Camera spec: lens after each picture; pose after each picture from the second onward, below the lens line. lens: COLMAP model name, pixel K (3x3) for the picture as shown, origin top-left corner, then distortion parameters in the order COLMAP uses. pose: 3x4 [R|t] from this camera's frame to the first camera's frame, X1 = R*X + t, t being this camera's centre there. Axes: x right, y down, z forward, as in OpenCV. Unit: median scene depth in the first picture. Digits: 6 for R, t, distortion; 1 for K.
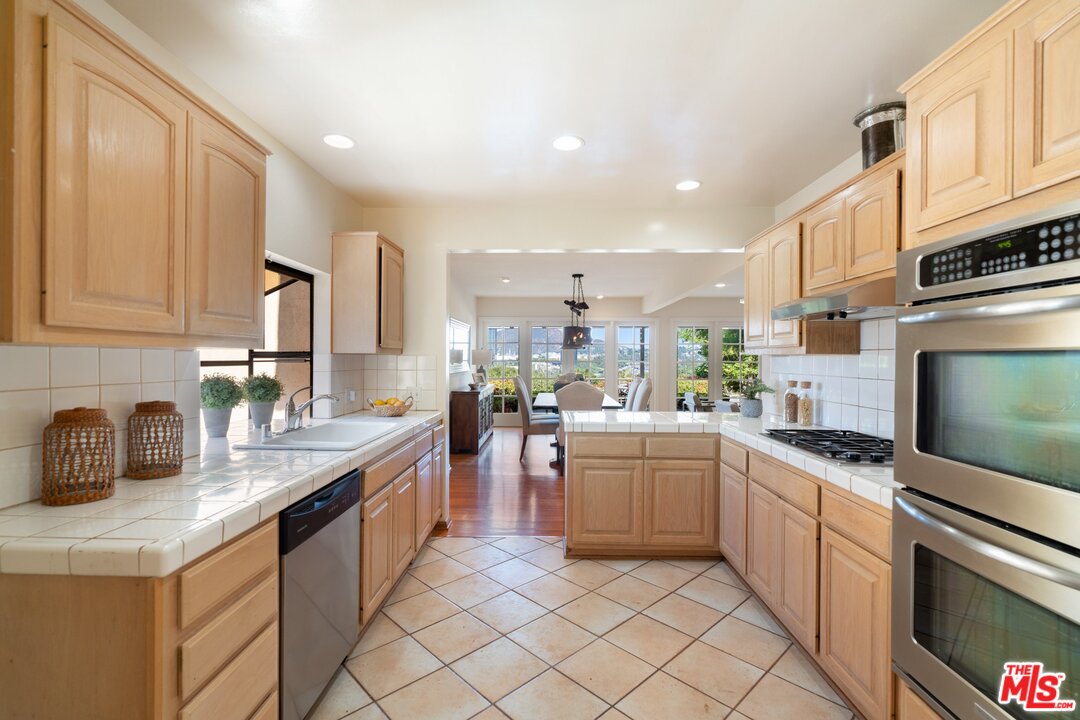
lens RADIAL K [[480.9, 0, 542.7], [0, 480.9, 360.6], [0, 0, 1]] dist [-0.009664, 0.003071]
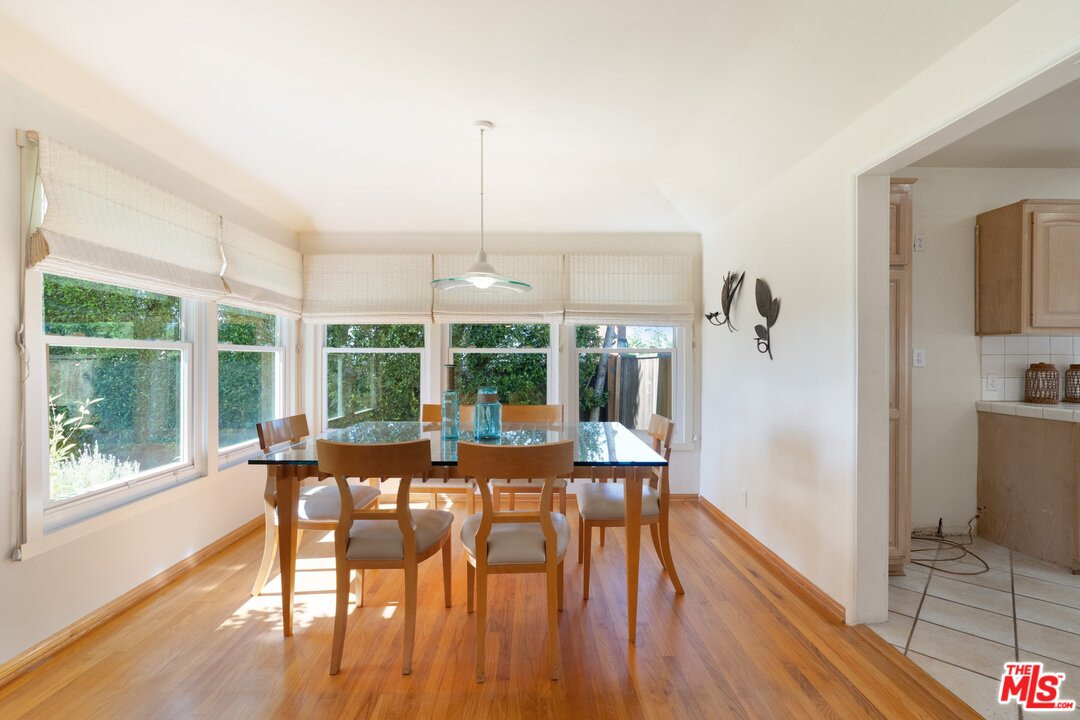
lens RADIAL K [[480.9, 0, 531.5], [0, 480.9, 360.1], [0, 0, 1]] dist [-0.009664, 0.003071]
pose [[0.026039, 0.001839, -0.999659, 1.294903], [-0.002415, 0.999996, 0.001777, 0.094468], [0.999658, 0.002368, 0.026043, -1.556742]]
